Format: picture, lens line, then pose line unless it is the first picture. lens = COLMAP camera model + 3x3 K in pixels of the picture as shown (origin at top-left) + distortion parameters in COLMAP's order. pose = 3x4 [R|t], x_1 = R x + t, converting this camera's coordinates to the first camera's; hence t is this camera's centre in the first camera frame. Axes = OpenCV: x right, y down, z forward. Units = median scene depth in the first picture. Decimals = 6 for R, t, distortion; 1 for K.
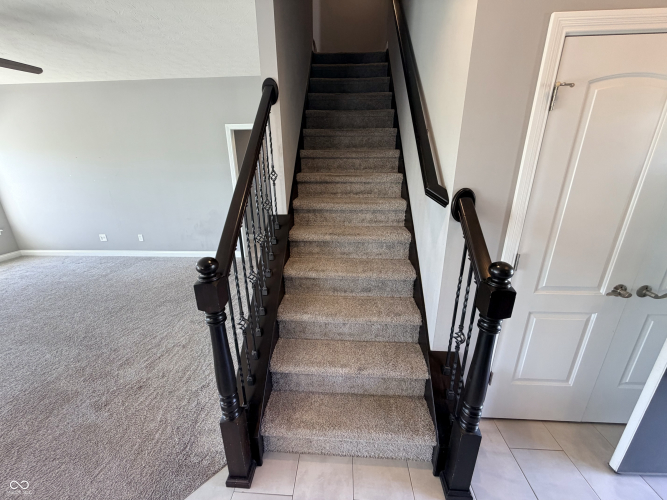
lens RADIAL K [[265.9, 0, 330.6], [0, 265.9, 249.9], [0, 0, 1]] dist [-0.000336, 0.000269]
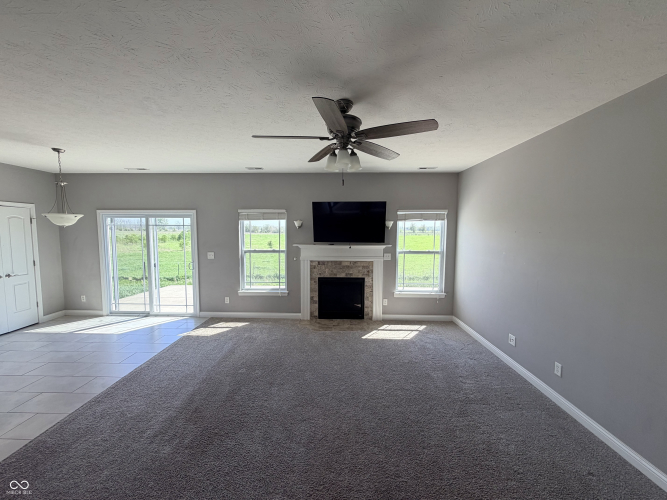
lens RADIAL K [[265.9, 0, 330.6], [0, 265.9, 249.9], [0, 0, 1]] dist [-0.000336, 0.000269]
pose [[0.030671, 0.088534, -0.995601, -0.221657], [-0.318868, 0.944890, 0.074201, -0.197748], [0.947303, 0.315189, 0.057211, 0.501239]]
